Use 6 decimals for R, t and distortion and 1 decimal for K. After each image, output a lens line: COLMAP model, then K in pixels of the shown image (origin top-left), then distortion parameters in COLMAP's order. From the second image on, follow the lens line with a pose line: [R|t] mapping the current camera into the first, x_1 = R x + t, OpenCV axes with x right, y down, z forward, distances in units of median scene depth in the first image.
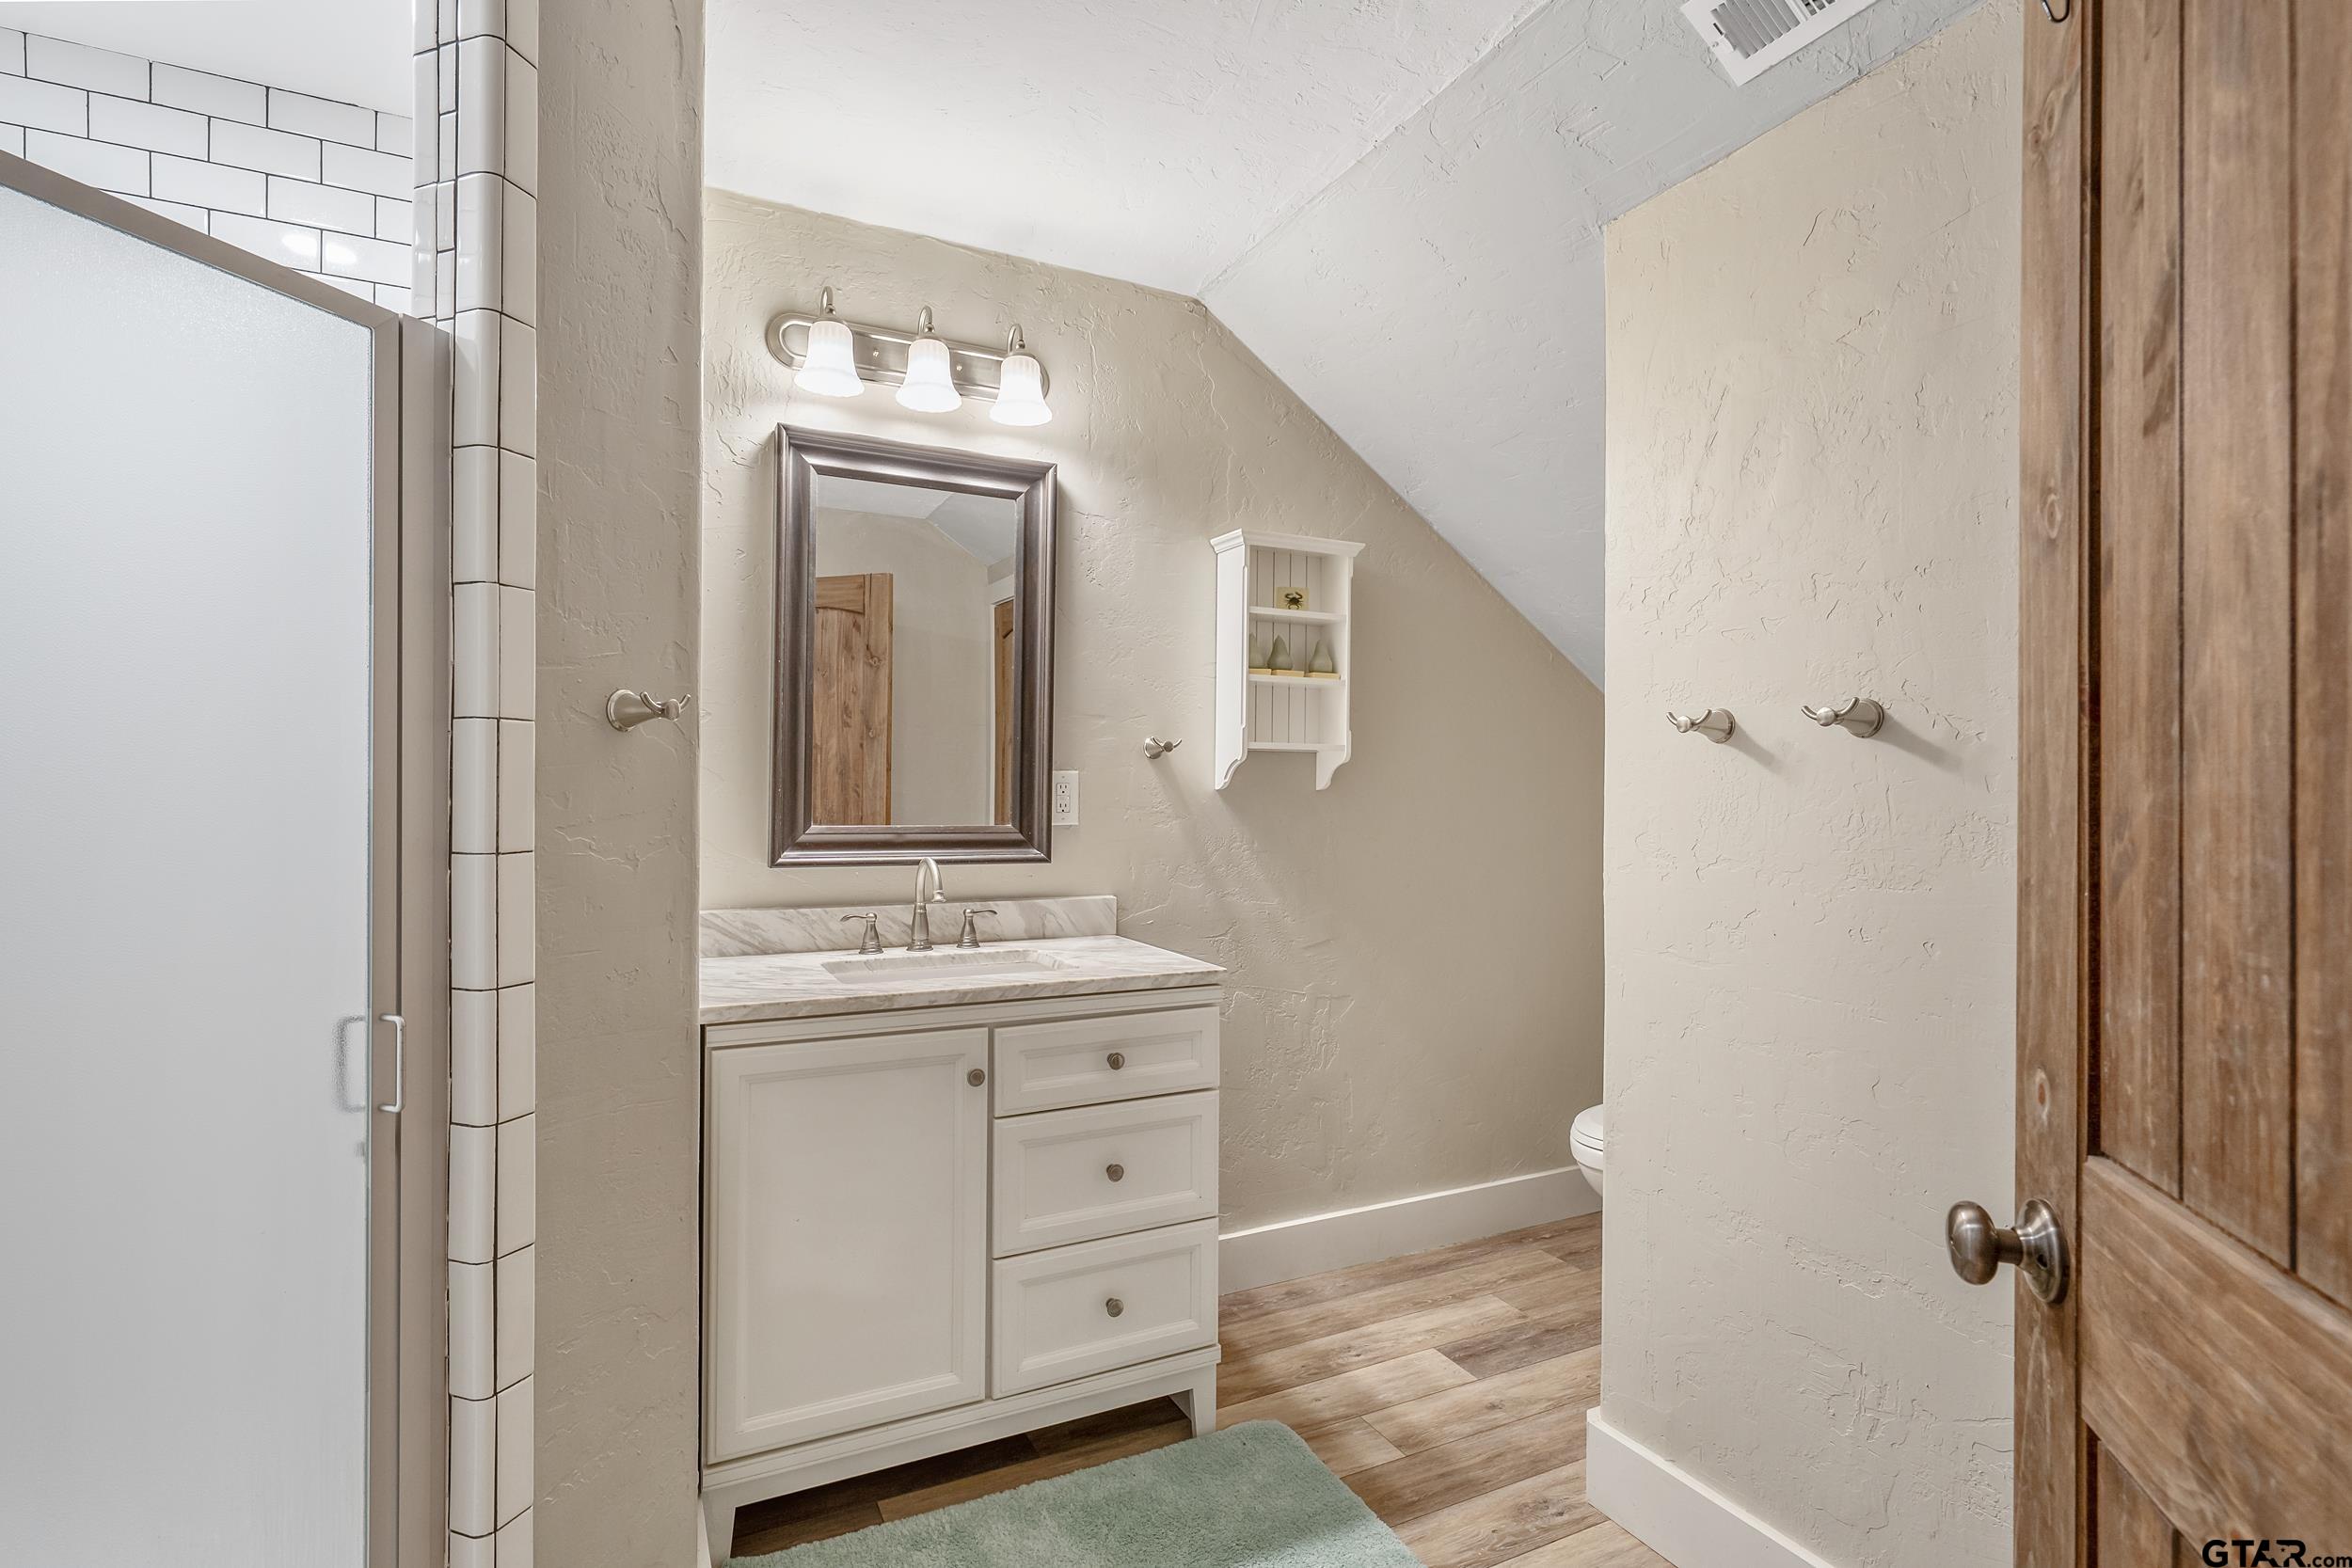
lens RADIAL K [[1120.0, 0, 1183.8], [0, 1120.0, 788.0], [0, 0, 1]] dist [-0.004400, 0.000758]
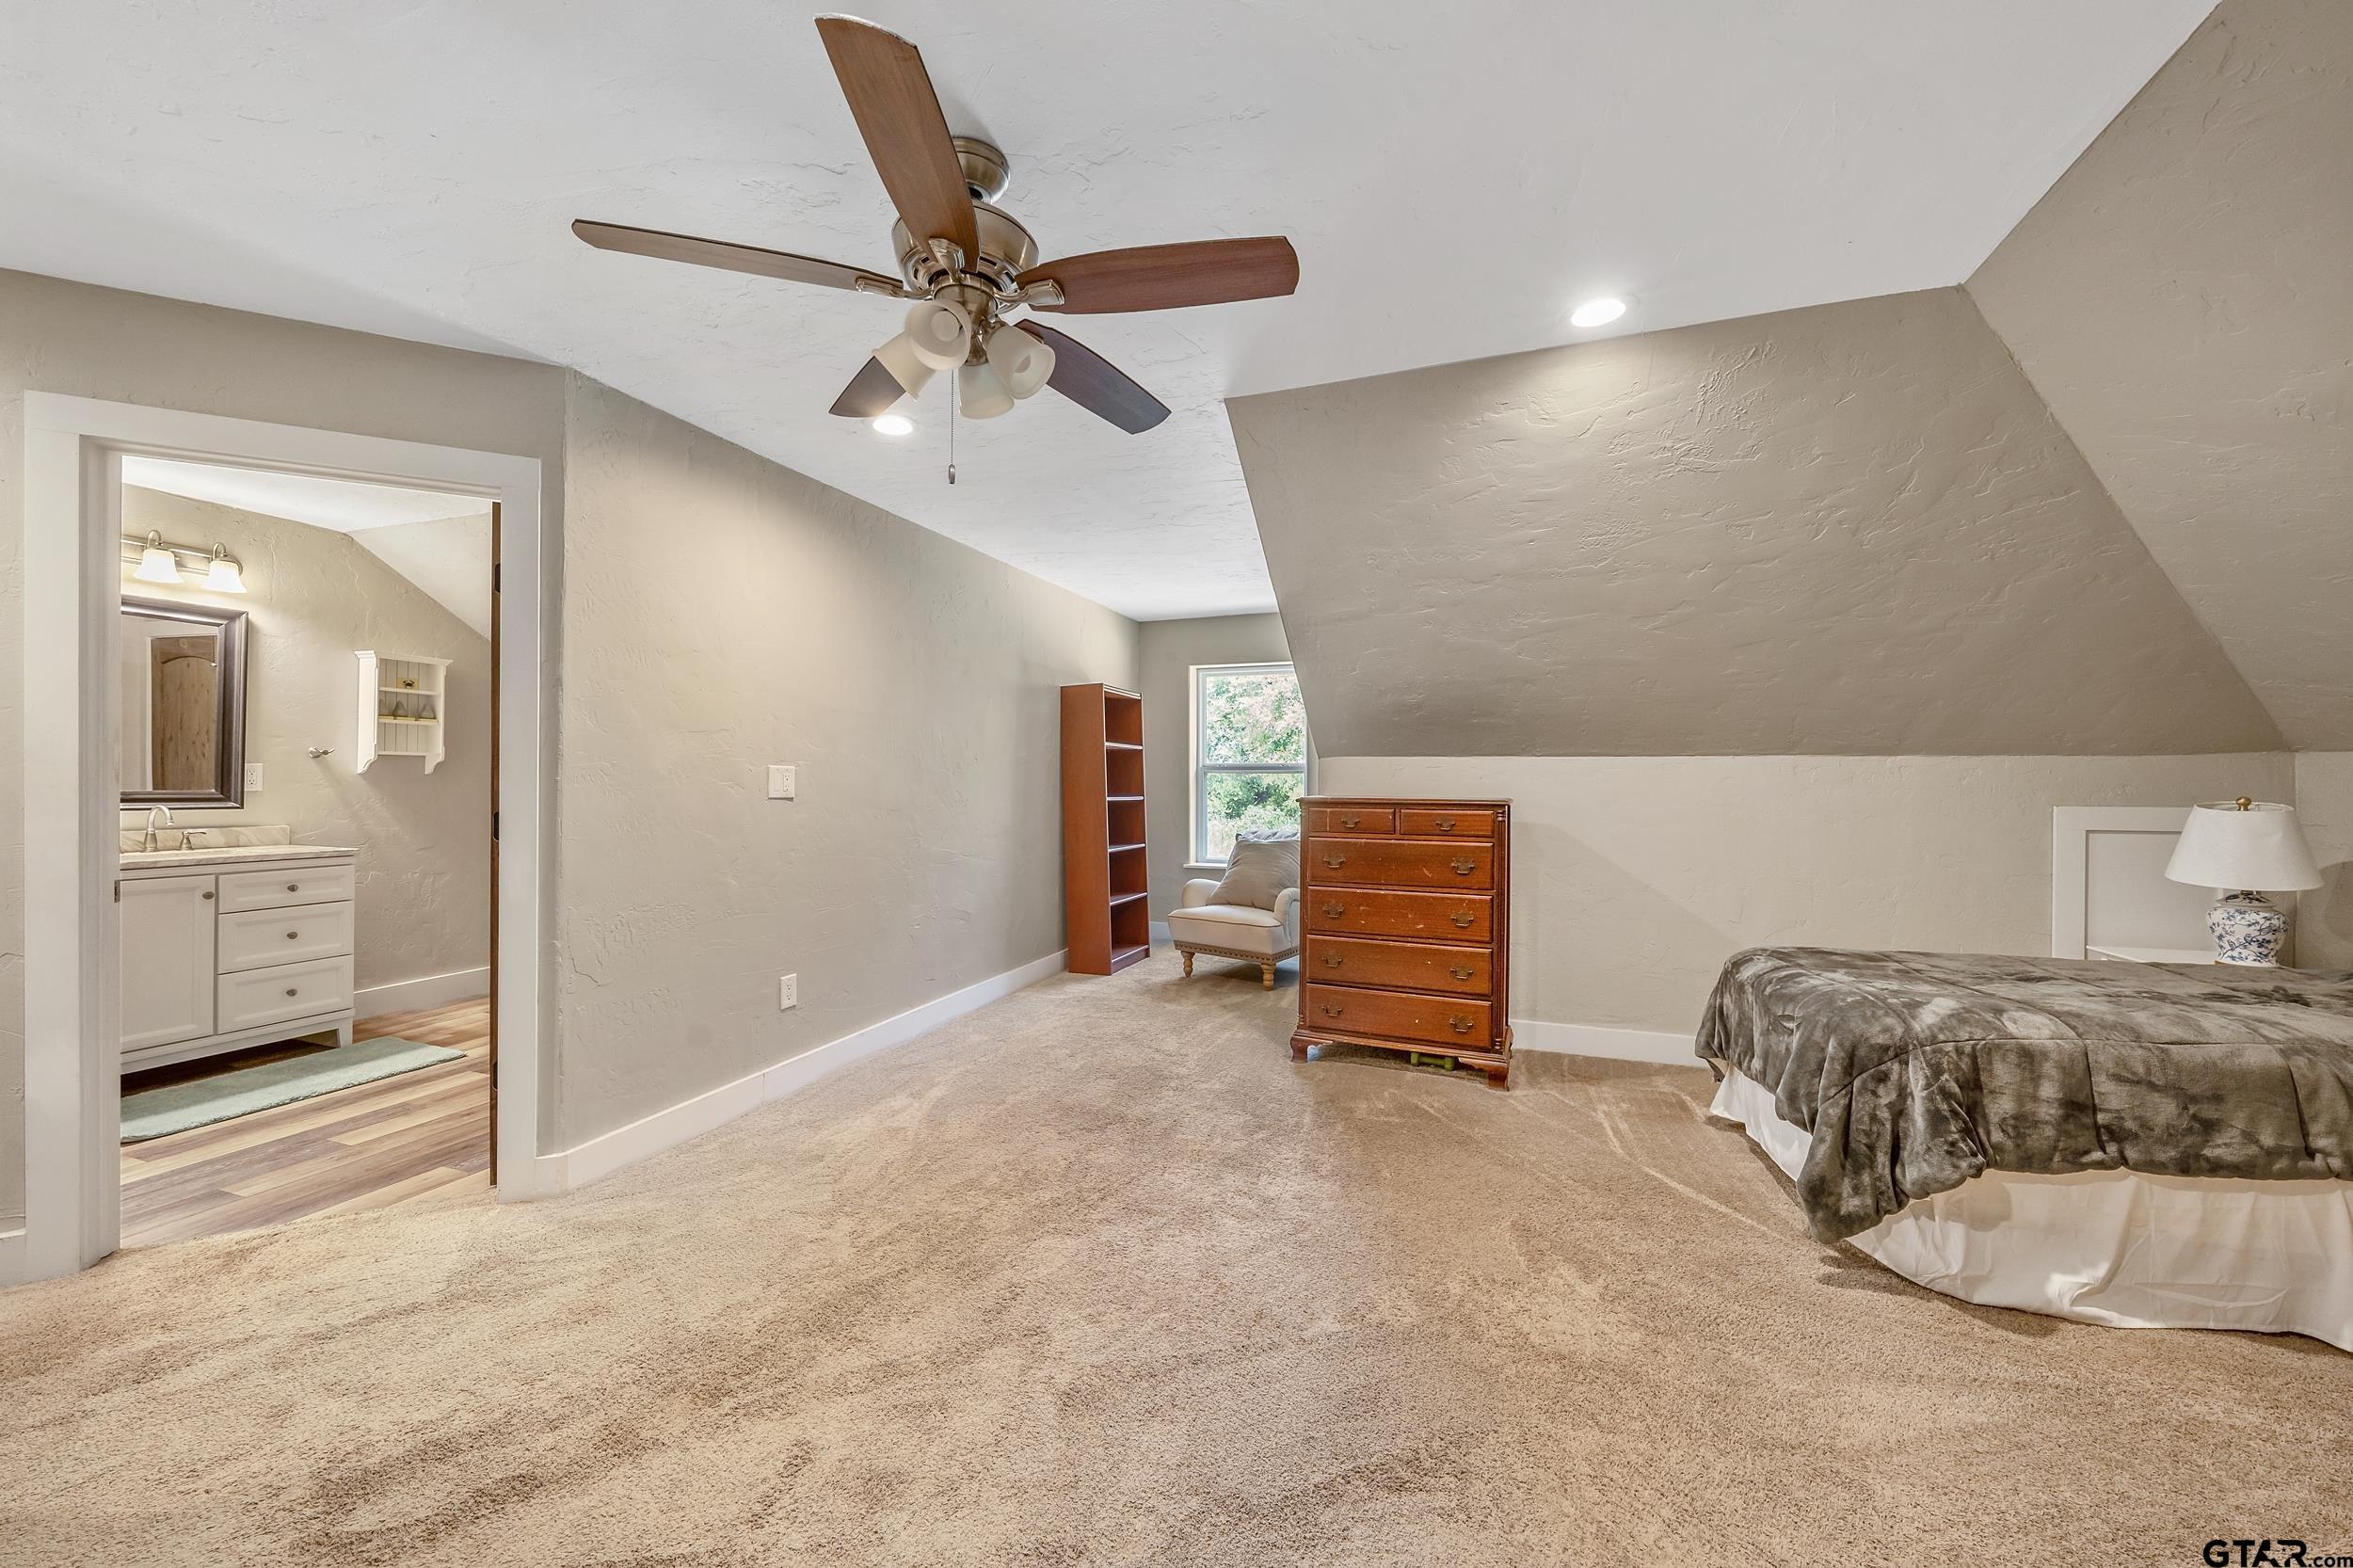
lens RADIAL K [[847.4, 0, 1171.3], [0, 847.4, 779.0], [0, 0, 1]] dist [-0.005592, -0.000213]
pose [[0.719951, 0.002141, 0.694021, 0.031079], [-0.004213, 0.999990, 0.001285, 0.003170], [-0.694012, -0.003849, 0.719953, -1.190111]]
